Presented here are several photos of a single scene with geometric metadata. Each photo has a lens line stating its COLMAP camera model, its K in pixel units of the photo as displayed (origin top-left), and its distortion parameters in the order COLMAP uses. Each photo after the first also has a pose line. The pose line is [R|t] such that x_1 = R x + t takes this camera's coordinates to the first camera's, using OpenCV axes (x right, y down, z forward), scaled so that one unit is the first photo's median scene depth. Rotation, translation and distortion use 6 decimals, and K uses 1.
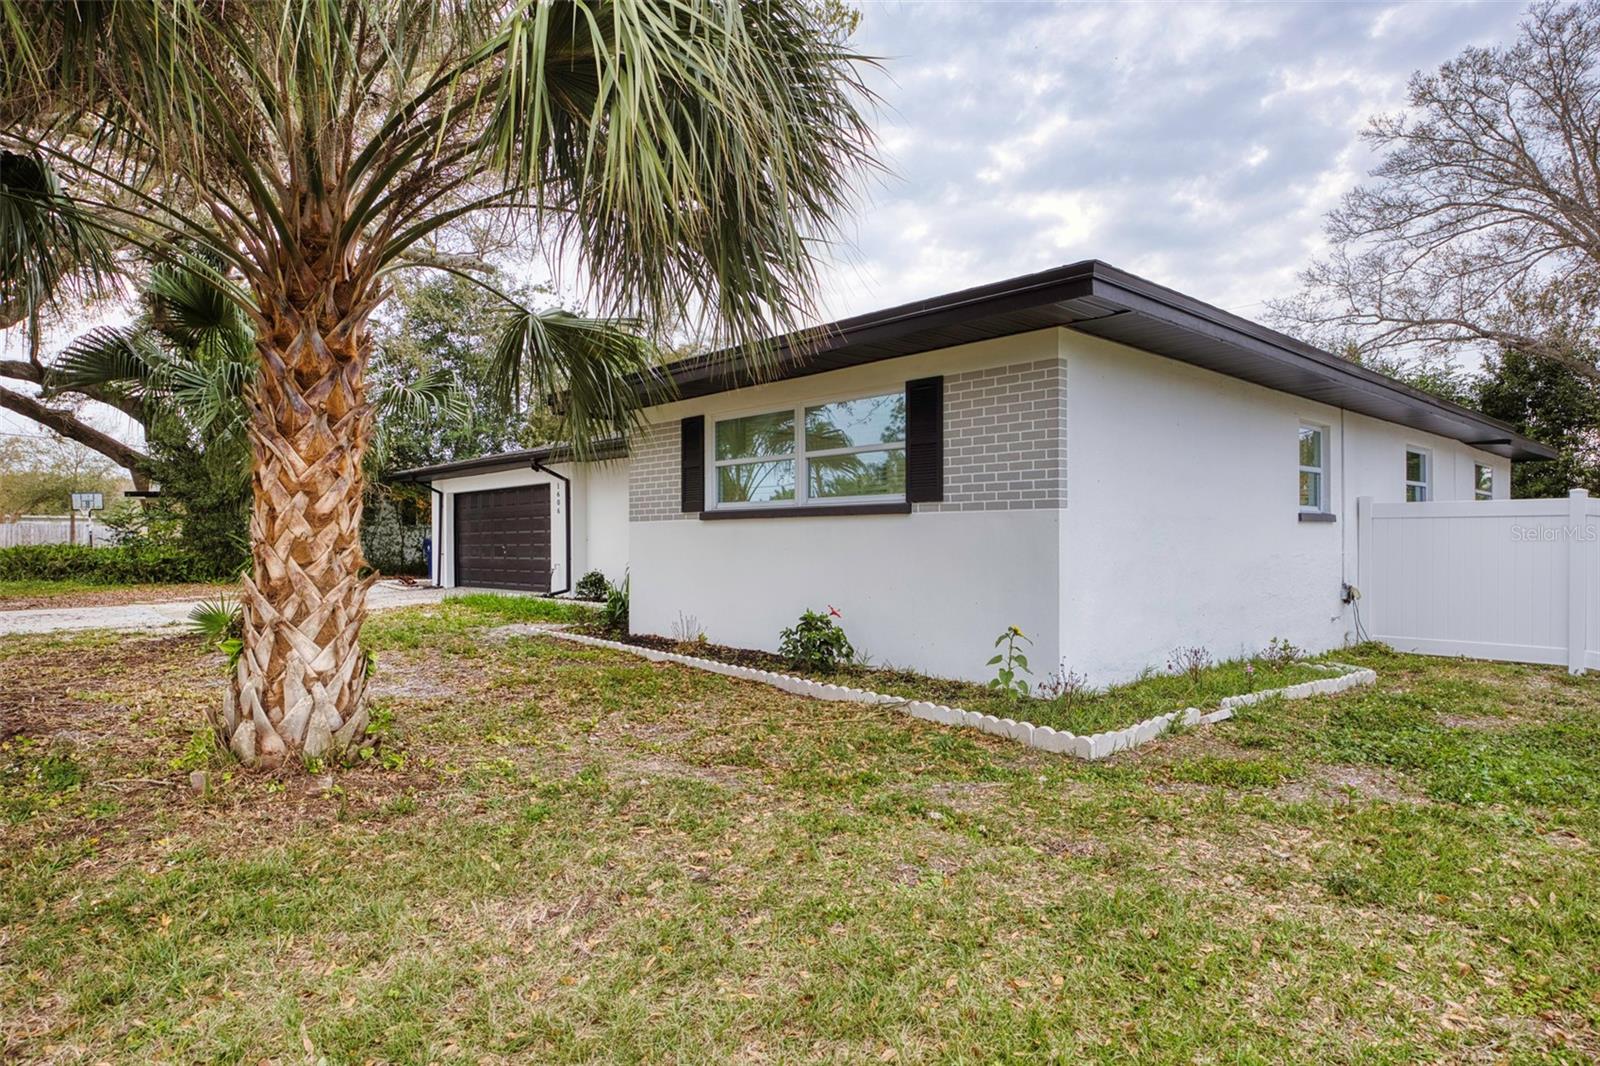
lens RADIAL K [[982.9, 0, 798.7], [0, 982.9, 537.4], [0, 0, 1]] dist [-0.029961, 0.013422]
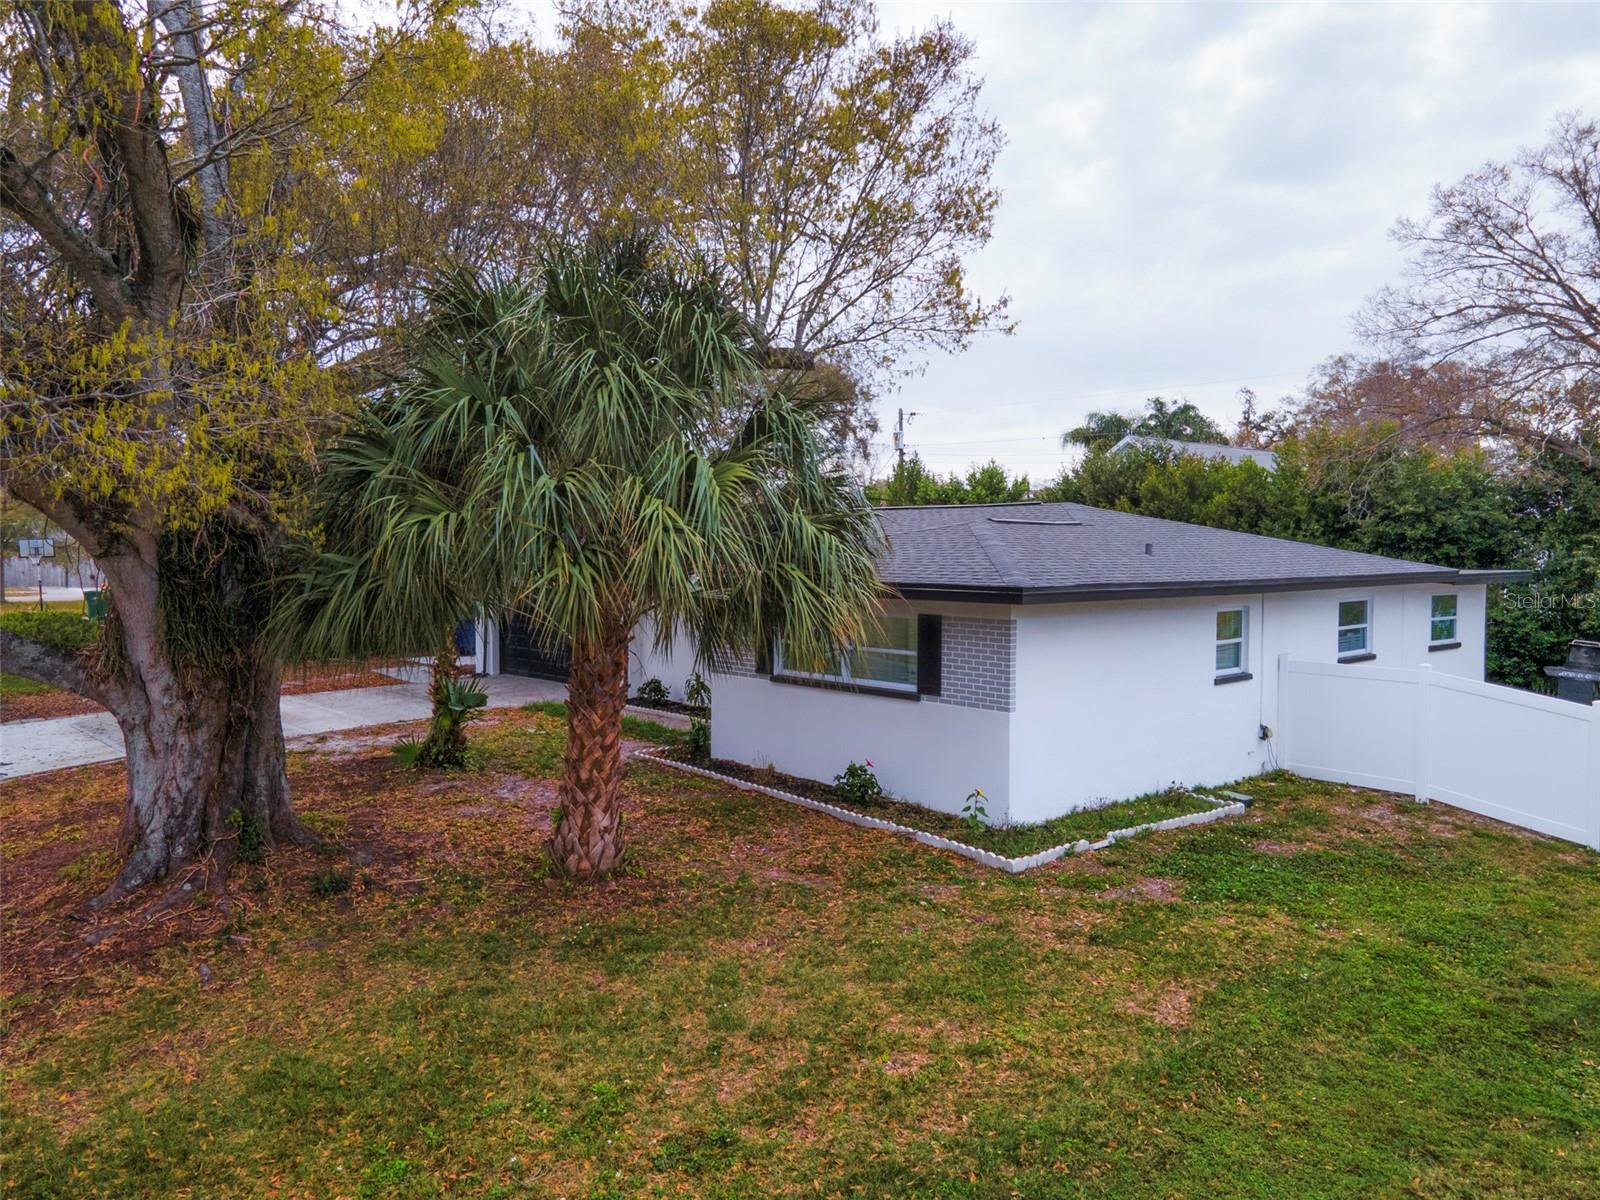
lens RADIAL K [[1185.6, 0, 802.6], [0, 1185.6, 590.2], [0, 0, 1]] dist [0.054544, -0.014282]
pose [[0.999949, 0.004681, -0.008932, -0.081721], [-0.004388, 0.999463, 0.032486, -0.399470], [0.009079, -0.032445, 0.999432, -1.302938]]
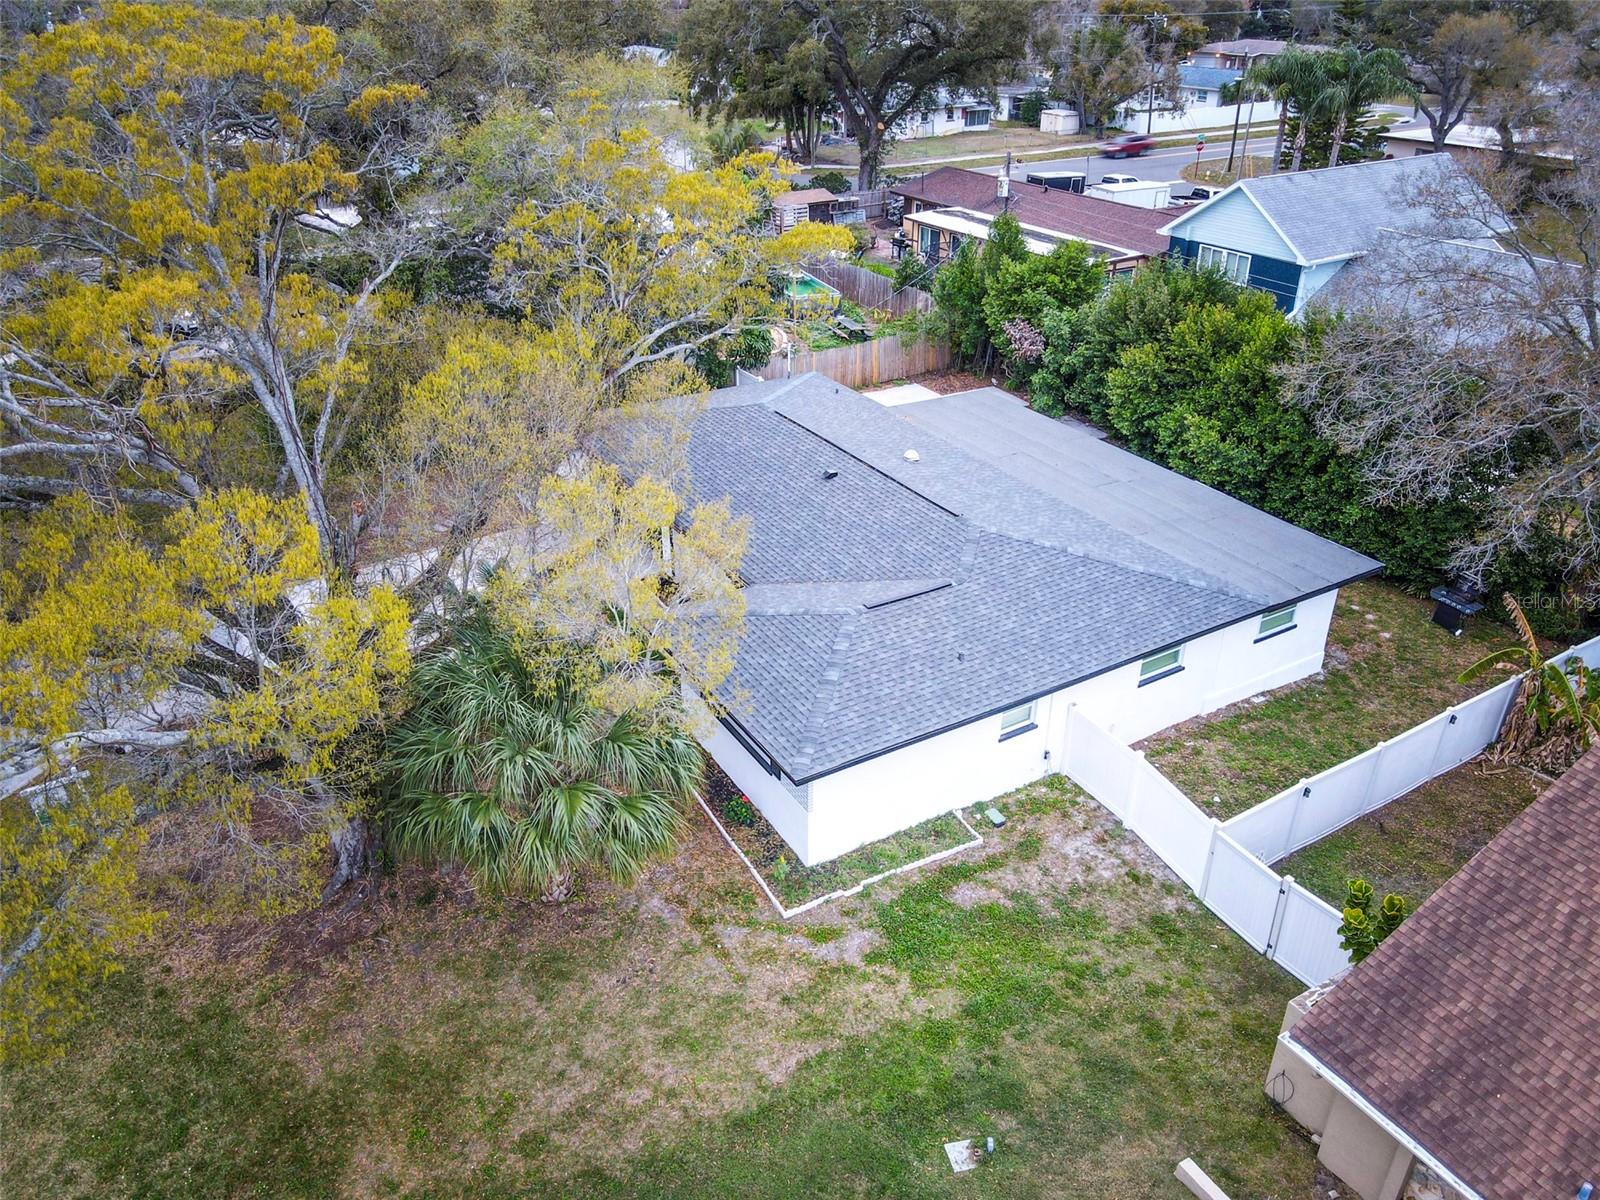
lens RADIAL K [[1185.6, 0, 795.9], [0, 1185.6, 600.5], [0, 0, 1]] dist [0.054544, -0.014282]
pose [[0.974306, 0.111060, -0.195945, 1.083231], [0.001296, 0.867198, 0.497962, -2.899310], [0.225227, -0.485421, 0.844772, -1.982573]]
